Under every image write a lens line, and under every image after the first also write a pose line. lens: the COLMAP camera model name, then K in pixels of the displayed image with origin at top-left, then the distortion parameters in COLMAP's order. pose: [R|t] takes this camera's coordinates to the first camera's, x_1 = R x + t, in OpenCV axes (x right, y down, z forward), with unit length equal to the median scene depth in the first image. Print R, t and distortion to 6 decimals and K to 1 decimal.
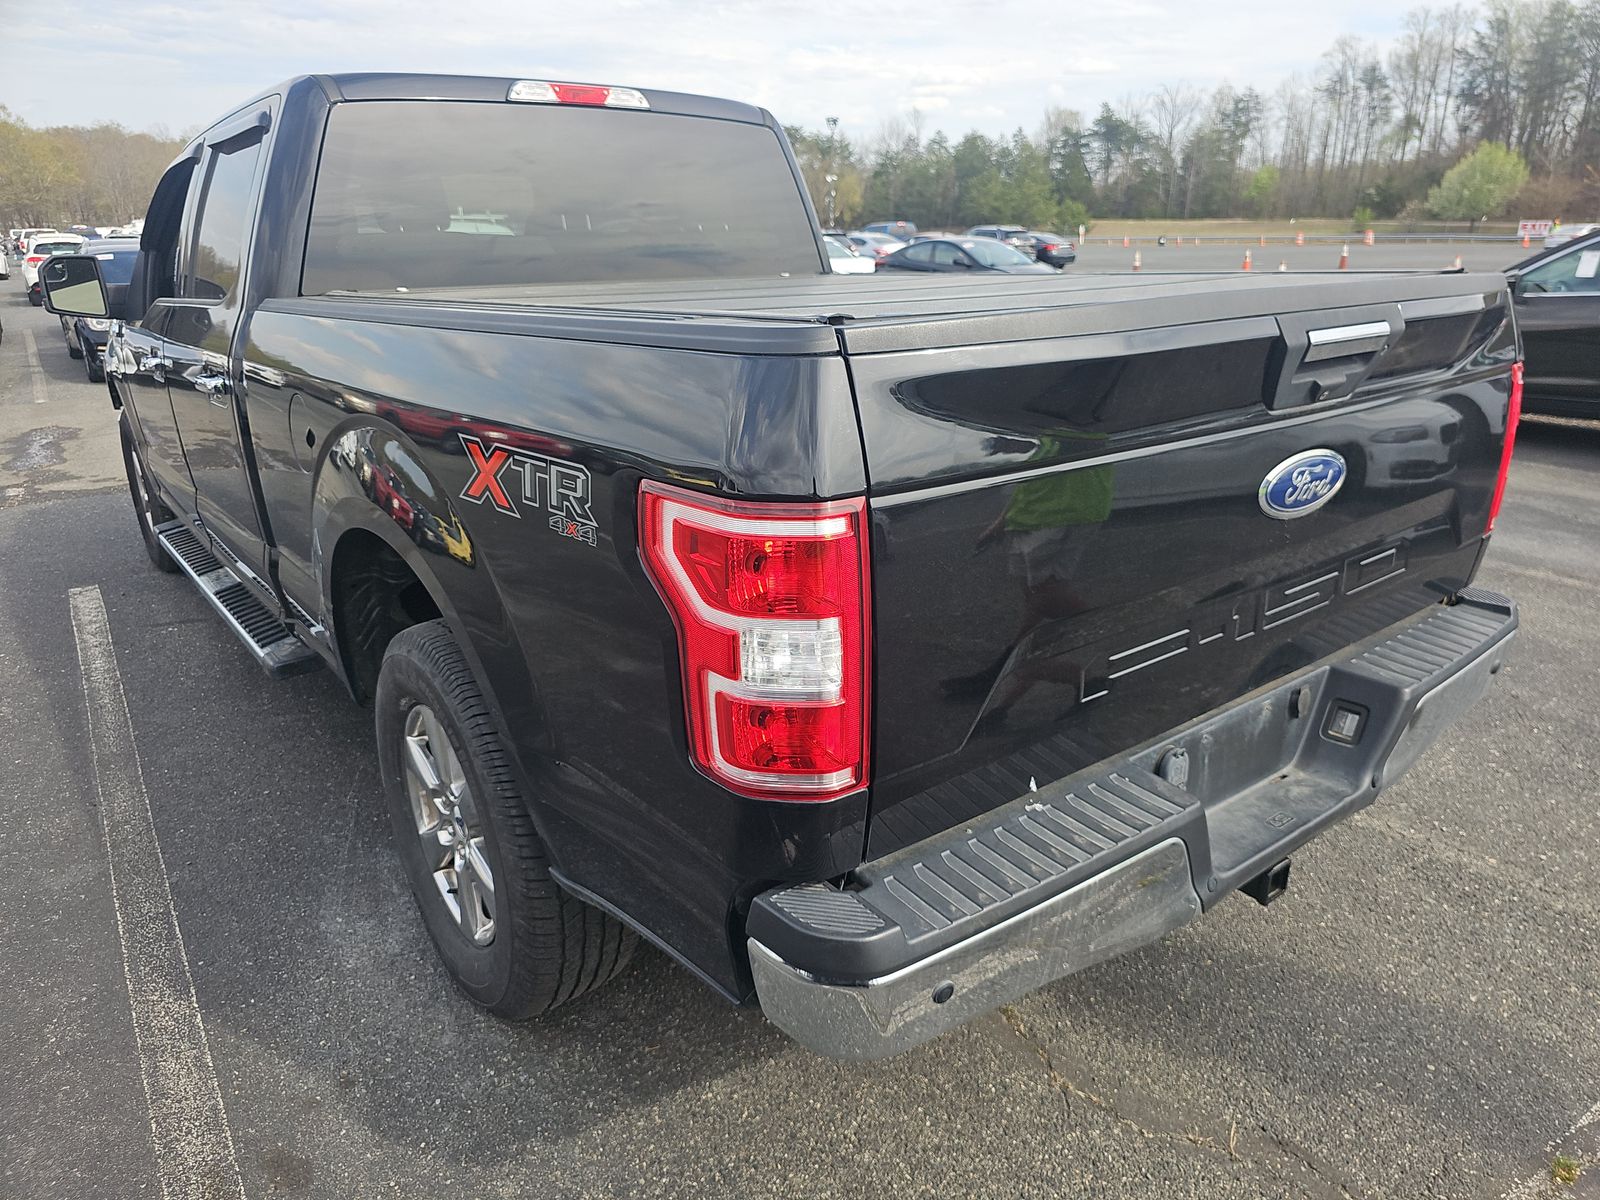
lens RADIAL K [[1080.3, 0, 820.2], [0, 1080.3, 601.0], [0, 0, 1]] dist [0.025683, -0.019991]
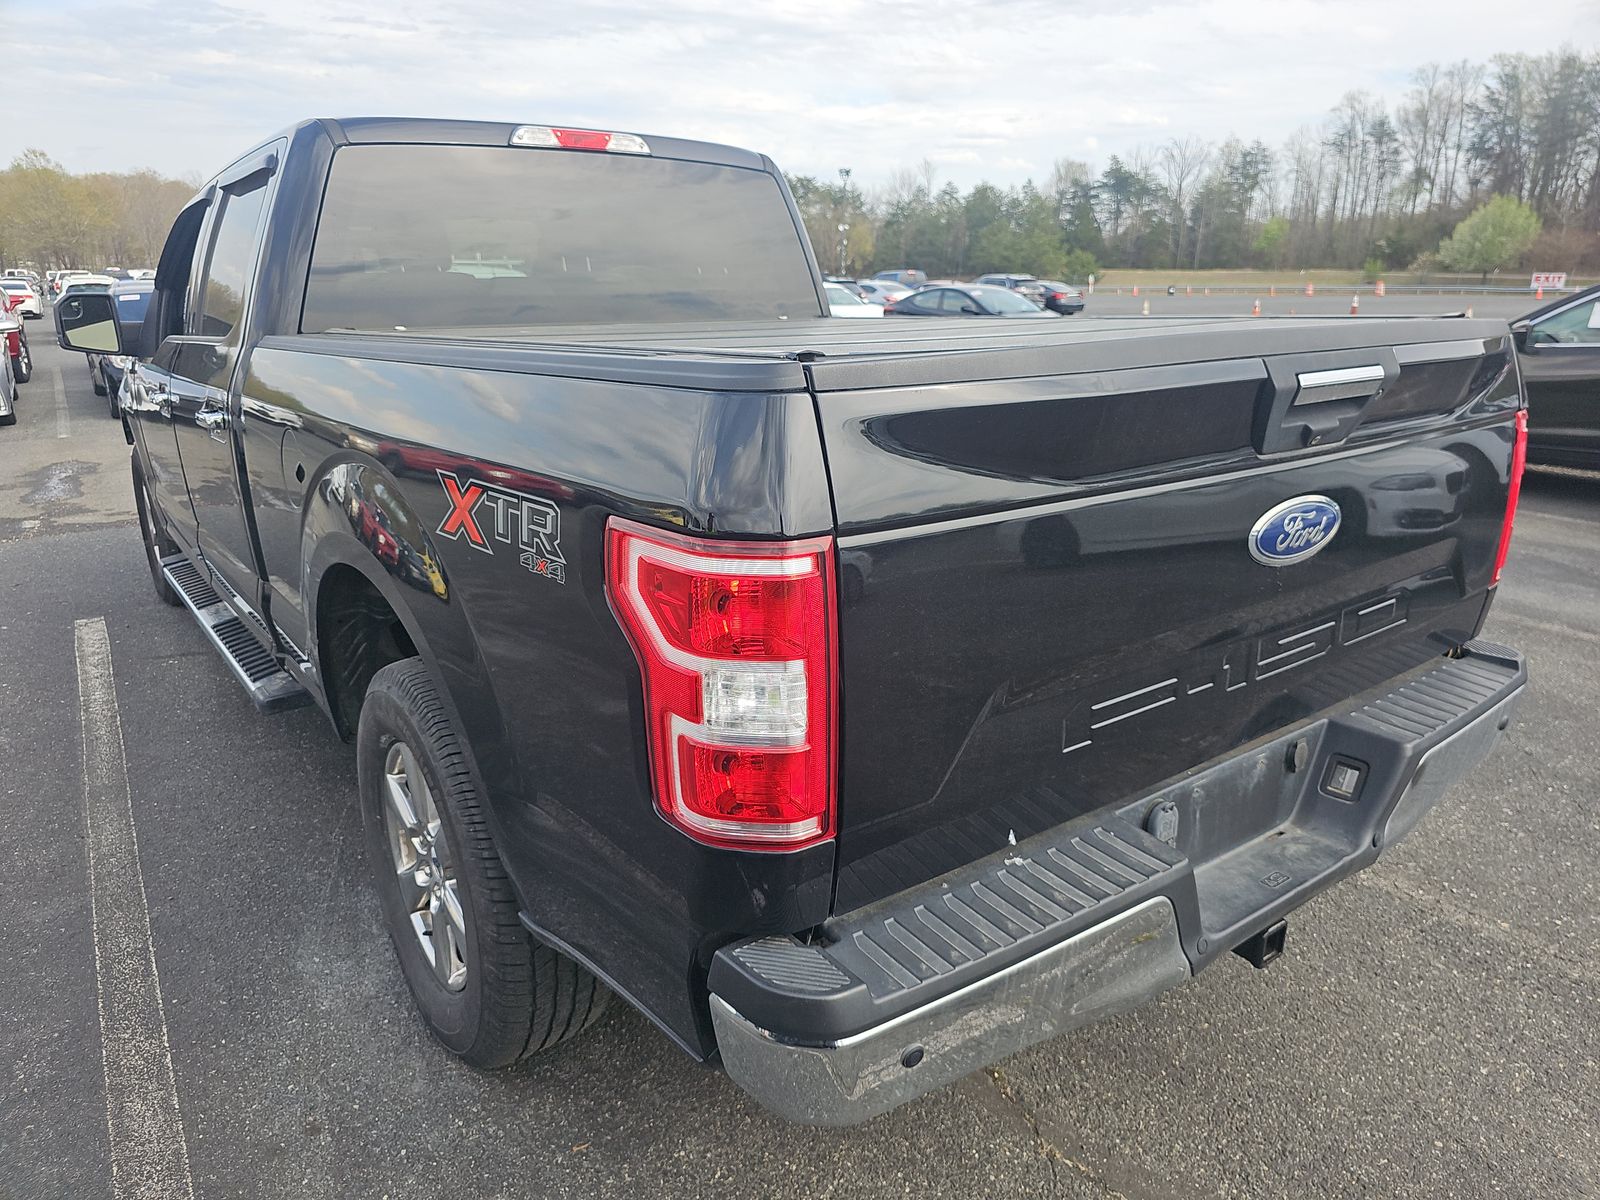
lens RADIAL K [[1079.7, 0, 800.0], [0, 1079.7, 600.0], [0, 0, 1]] dist [0.023297, -0.017677]
pose [[0.999574, 0.014753, -0.025202, 0.018751], [-0.015755, 0.999074, -0.040044, -0.000006], [0.024588, 0.040424, 0.998880, 0.016009]]
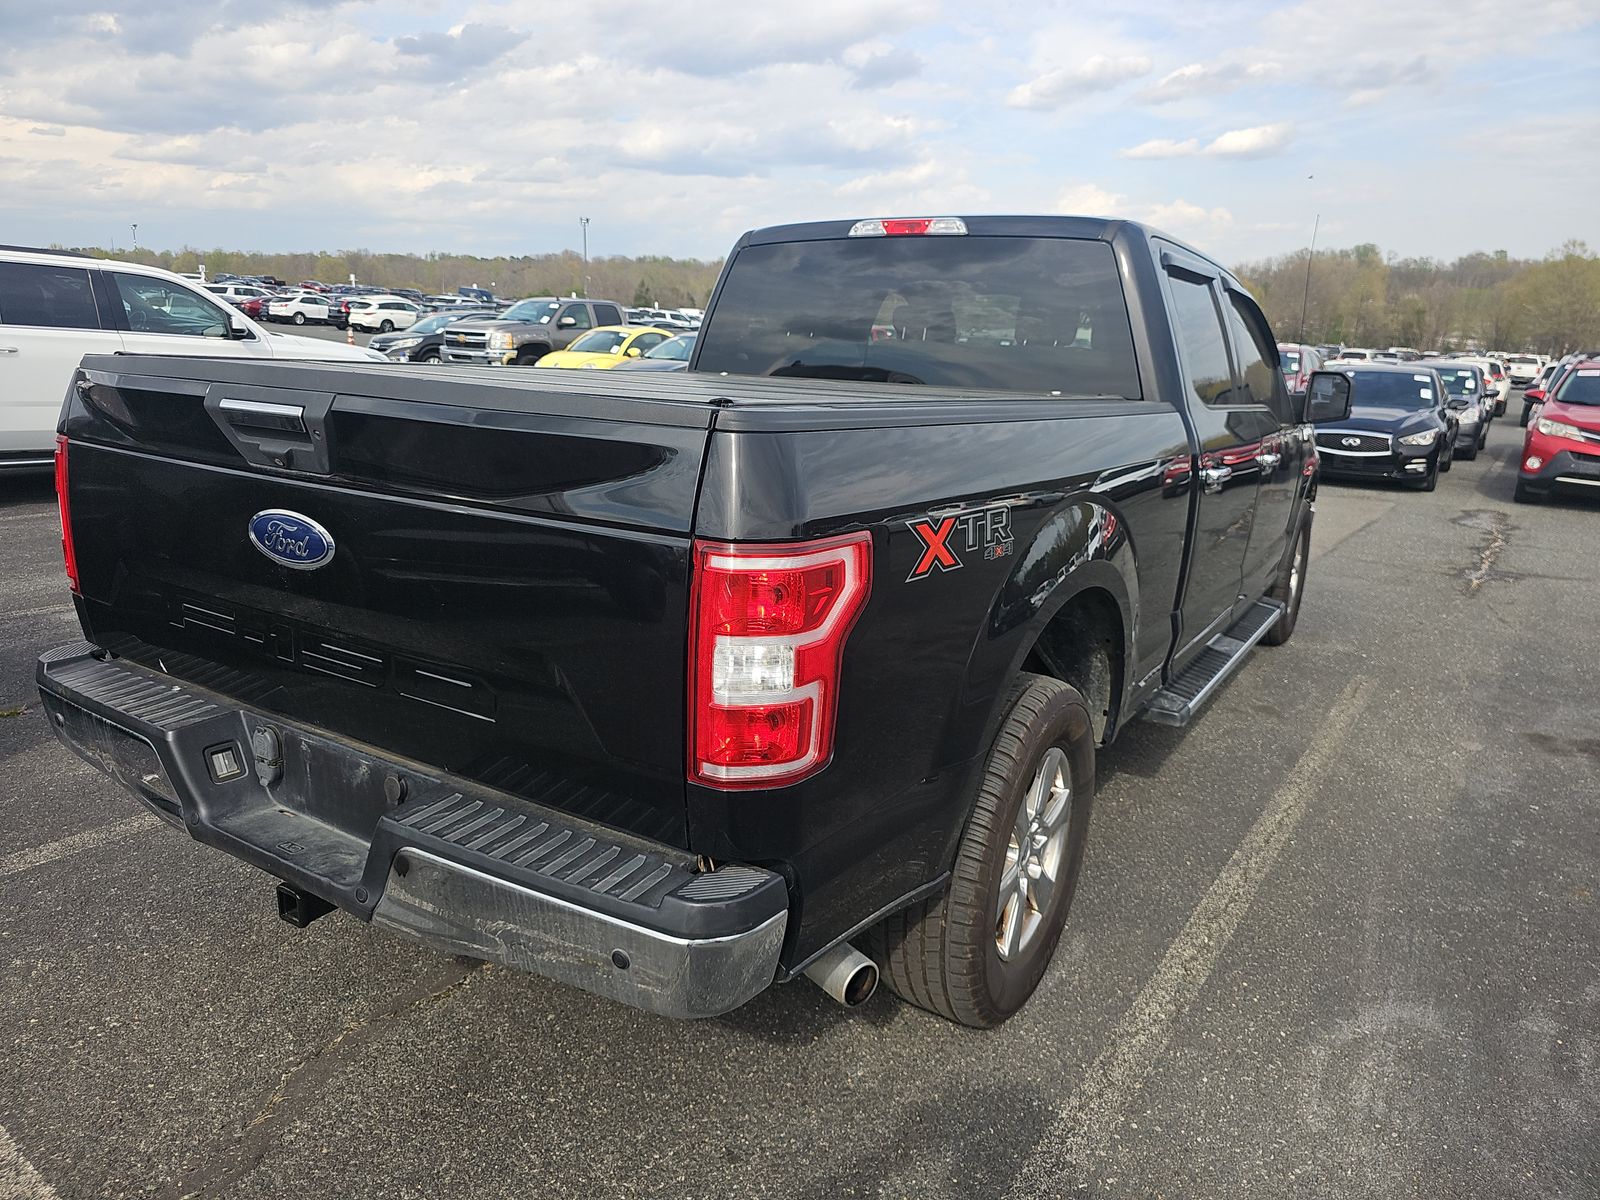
lens RADIAL K [[1080.8, 0, 781.2], [0, 1080.8, 570.7], [0, 0, 1]] dist [0.057707, -0.062869]
pose [[0.323826, 0.225163, -0.918933, 1.179809], [-0.347992, 0.931529, 0.105619, -0.265588], [0.879794, 0.285579, 0.380008, 0.722686]]
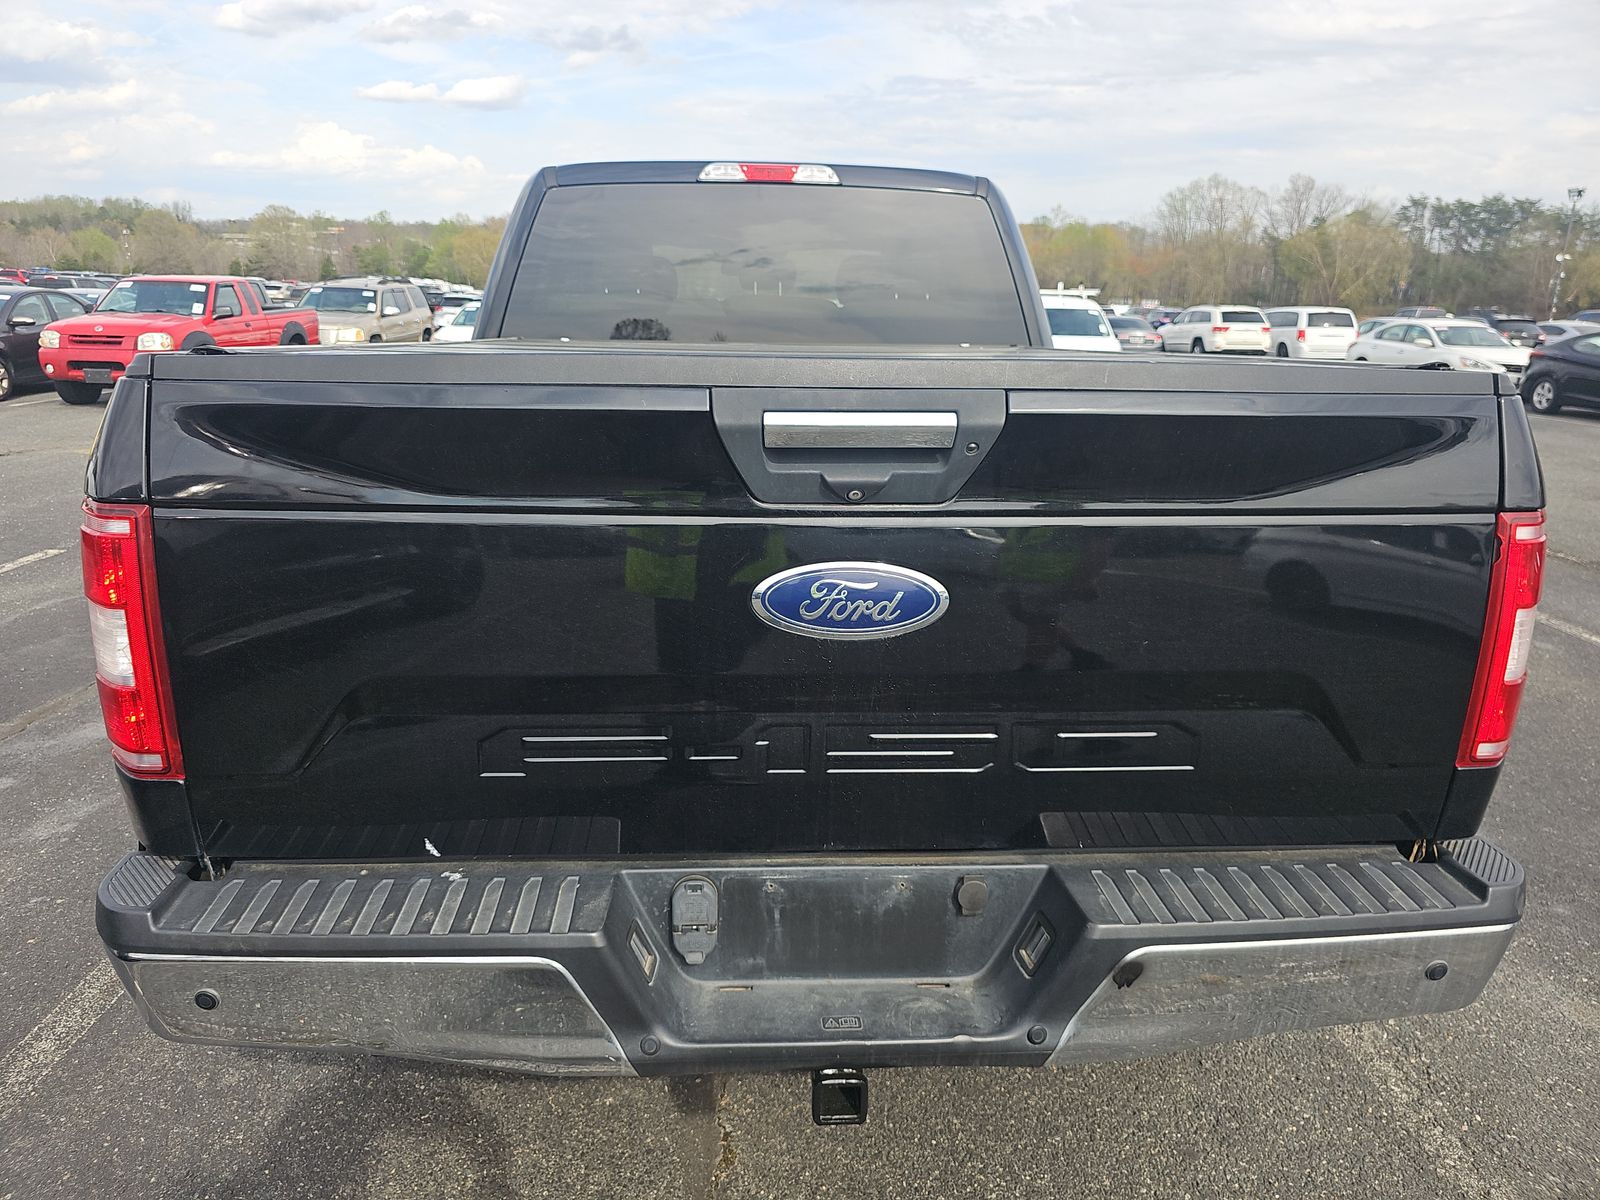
lens RADIAL K [[1080.8, 0, 781.2], [0, 1080.8, 570.7], [0, 0, 1]] dist [0.057707, -0.062869]
pose [[0.820716, 0.161695, -0.547979, 0.593831], [-0.211275, 0.977022, -0.028135, -0.067925], [0.530838, 0.138865, 0.836019, 0.205994]]
